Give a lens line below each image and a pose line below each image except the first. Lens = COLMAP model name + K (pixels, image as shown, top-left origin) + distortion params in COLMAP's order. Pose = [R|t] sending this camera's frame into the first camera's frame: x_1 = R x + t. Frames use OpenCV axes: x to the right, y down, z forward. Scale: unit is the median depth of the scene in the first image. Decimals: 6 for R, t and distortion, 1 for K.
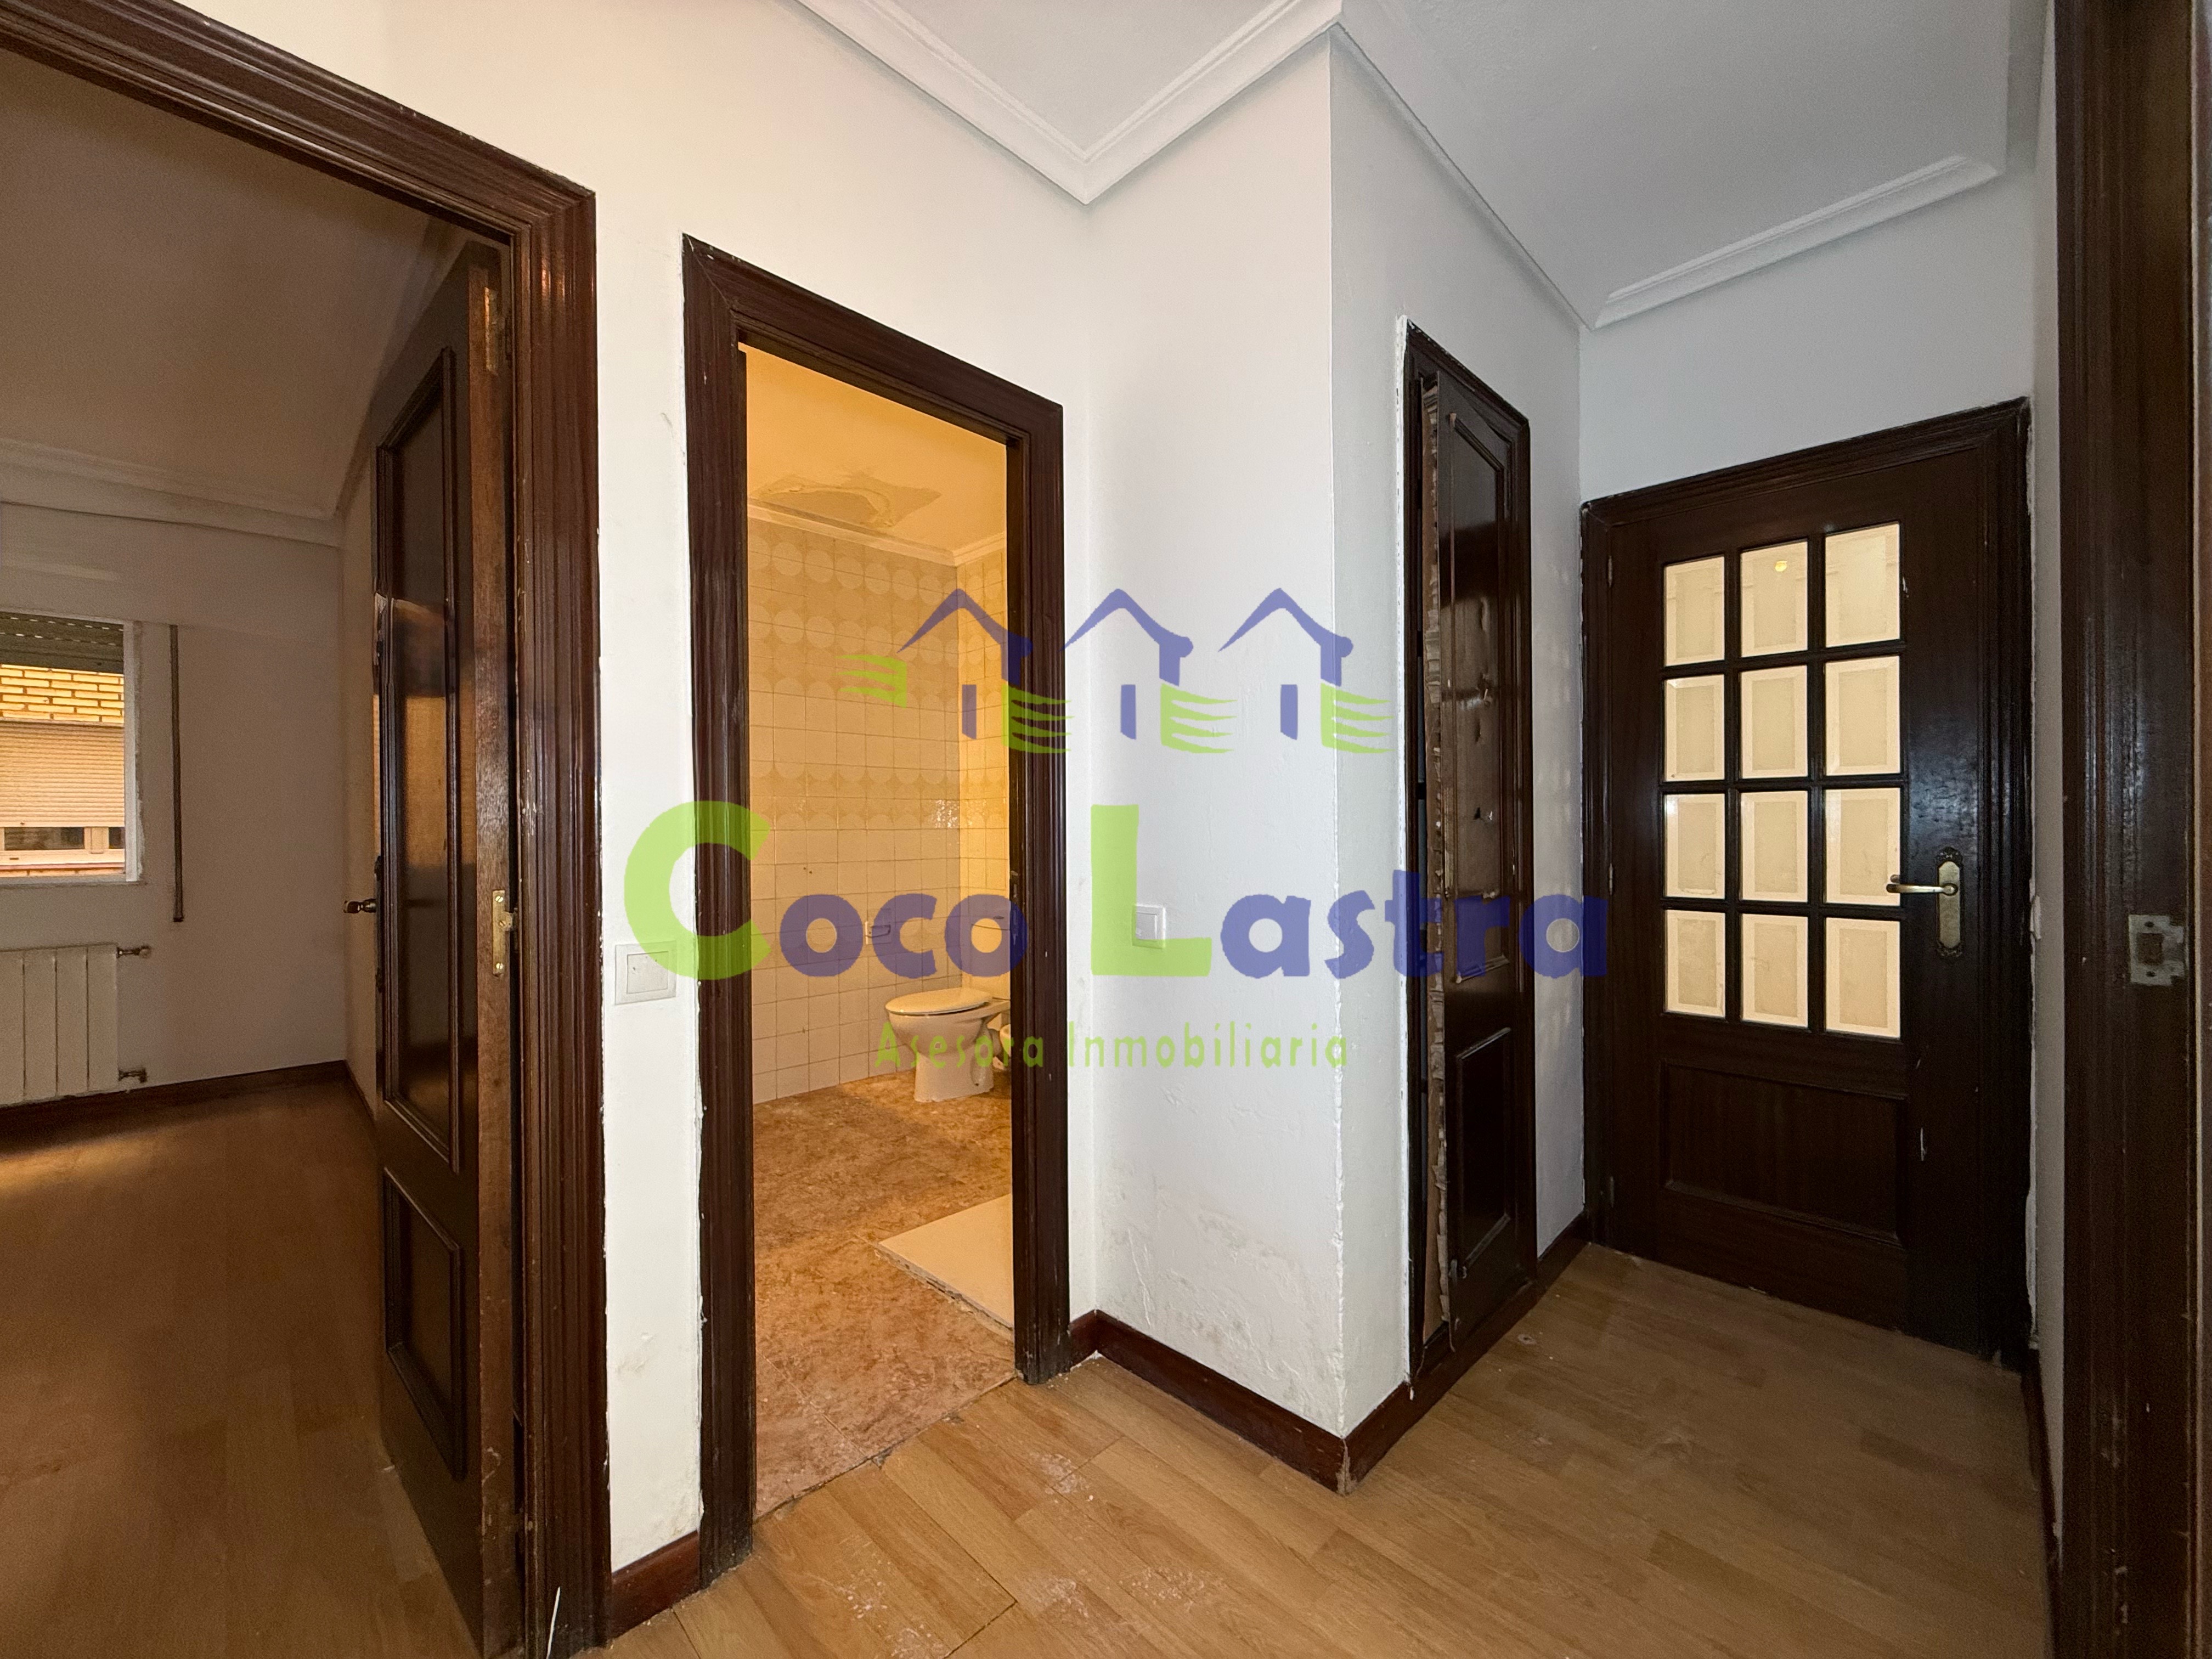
lens RADIAL K [[879.8, 0, 1095.5], [0, 879.8, 829.3], [0, 0, 1]] dist [-0.000137, -0.000204]
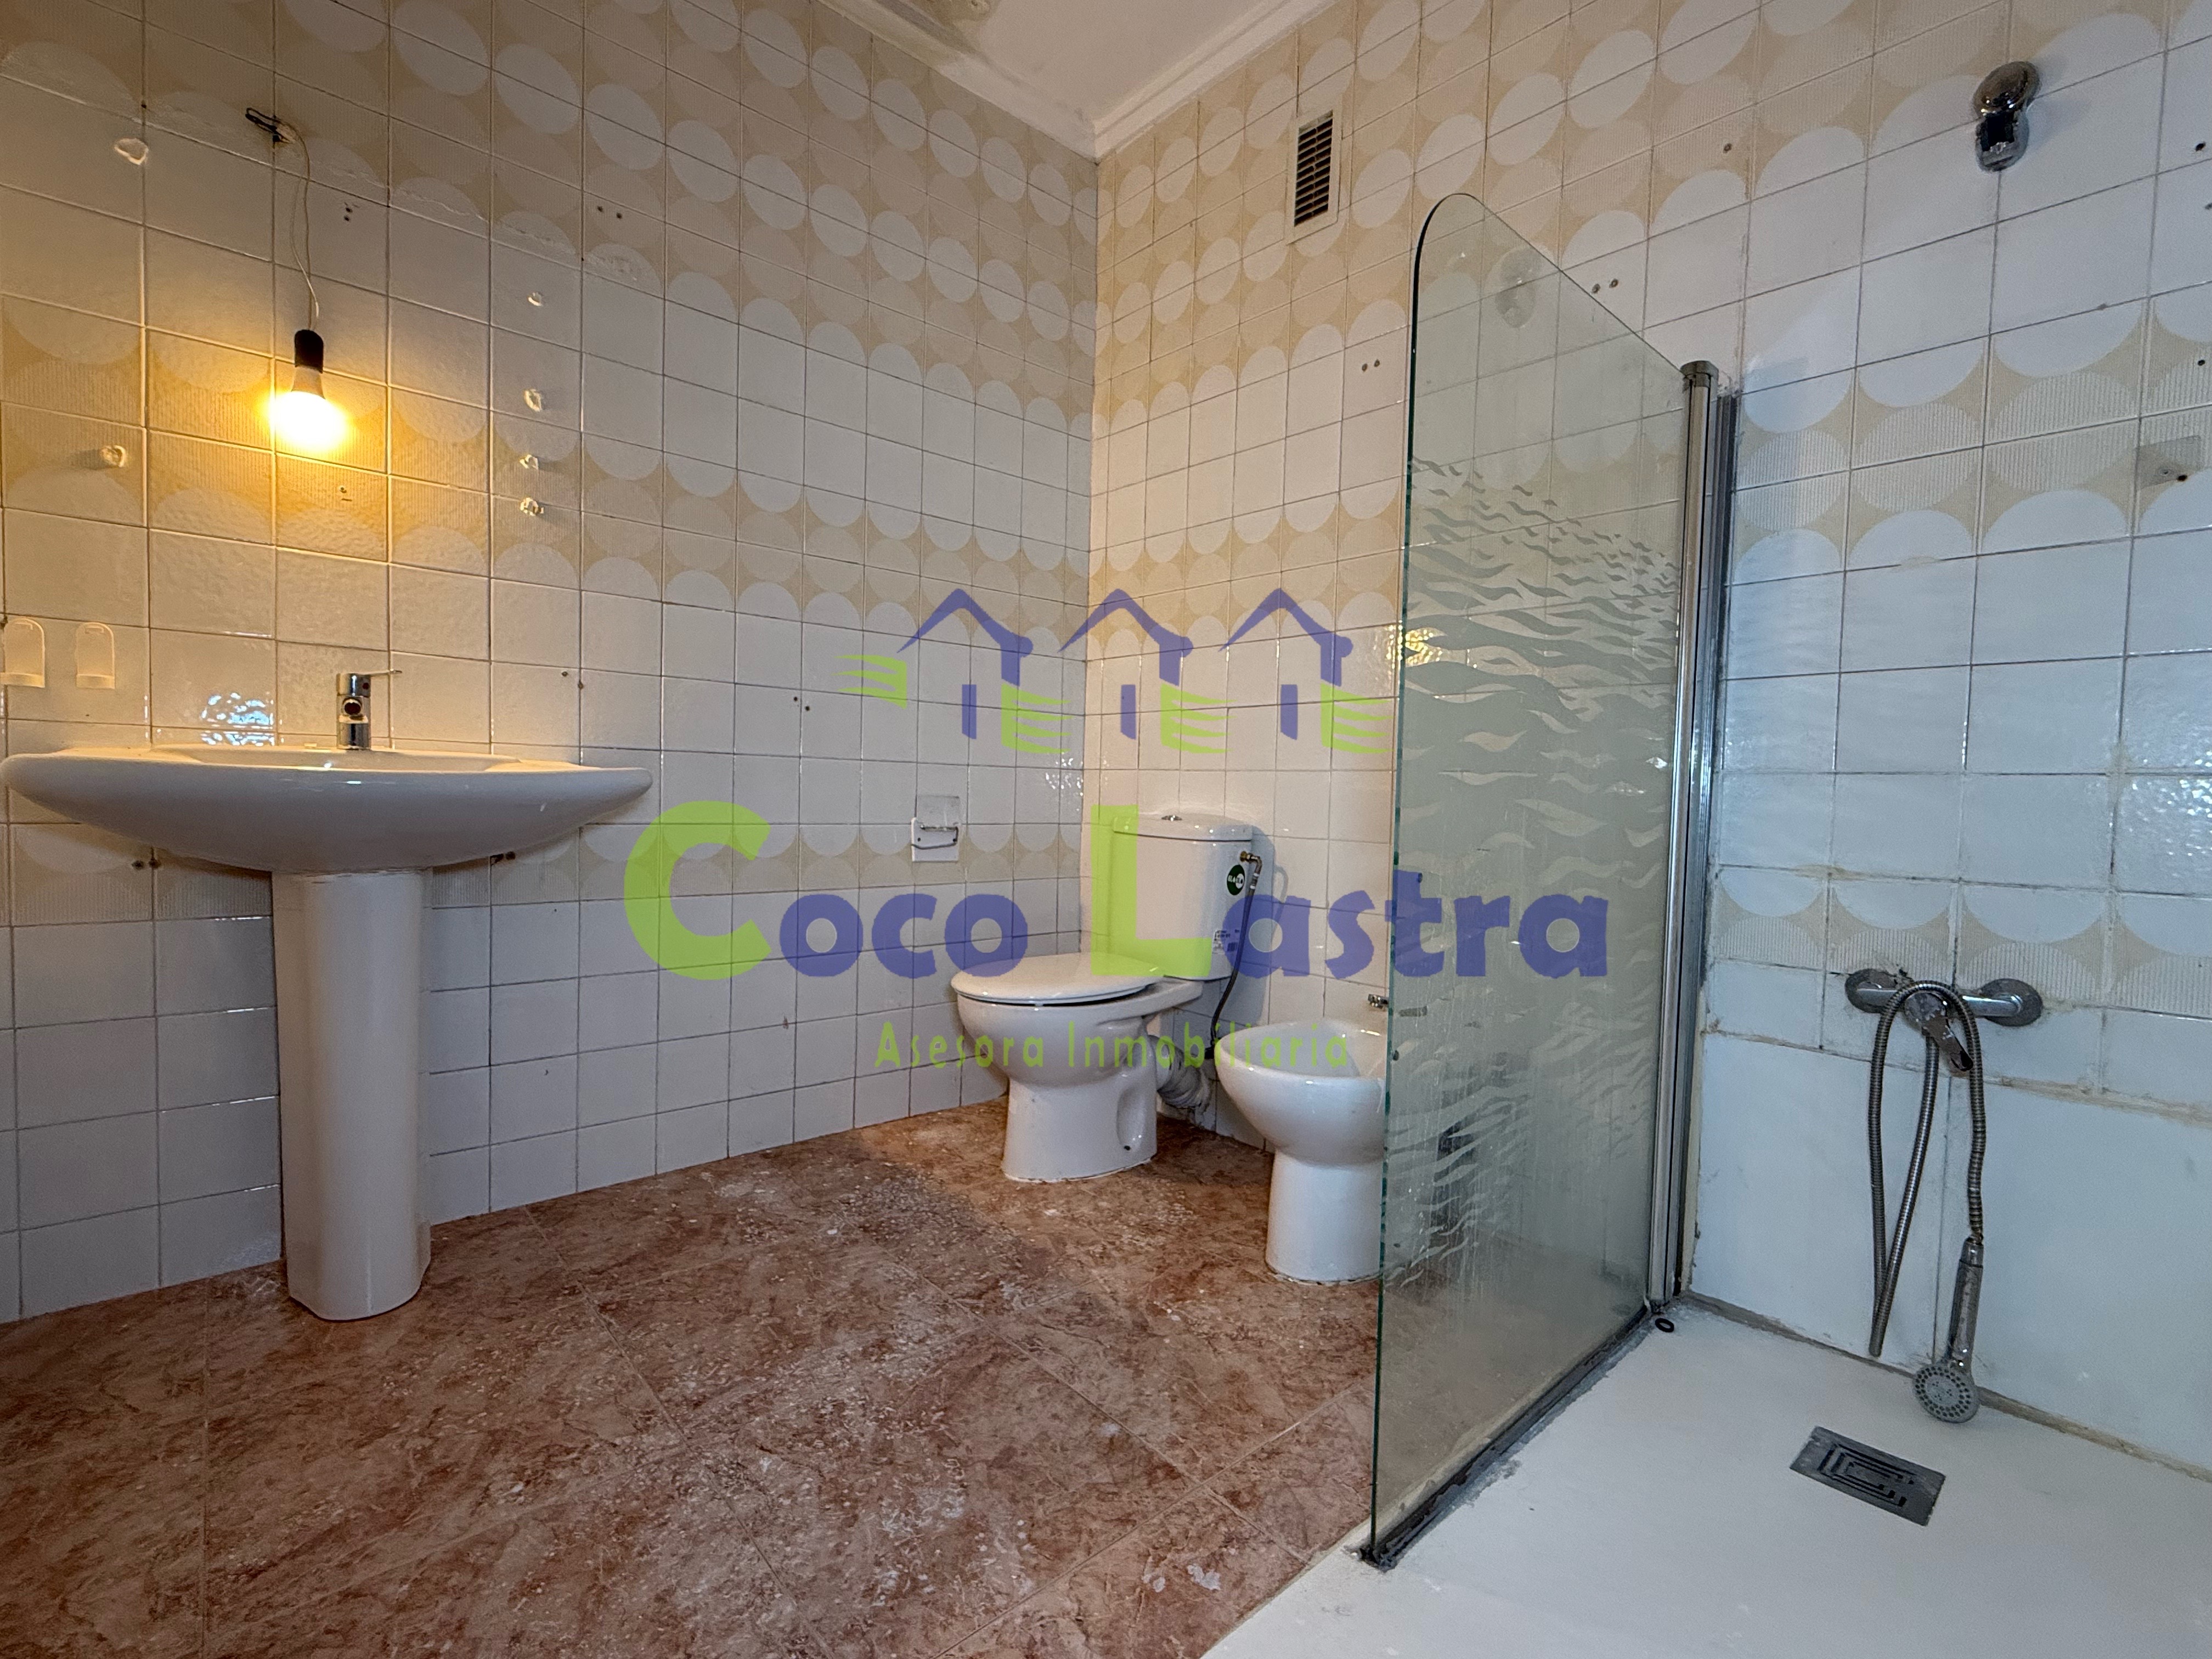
lens RADIAL K [[999.2, 0, 1106.0], [0, 999.2, 829.5], [0, 0, 1]] dist [0.001171, -0.000029]
pose [[0.998353, 0.036981, -0.043857, -0.143701], [-0.035278, 0.998617, 0.038988, 0.100228], [0.045238, -0.037377, 0.998277, 0.496780]]
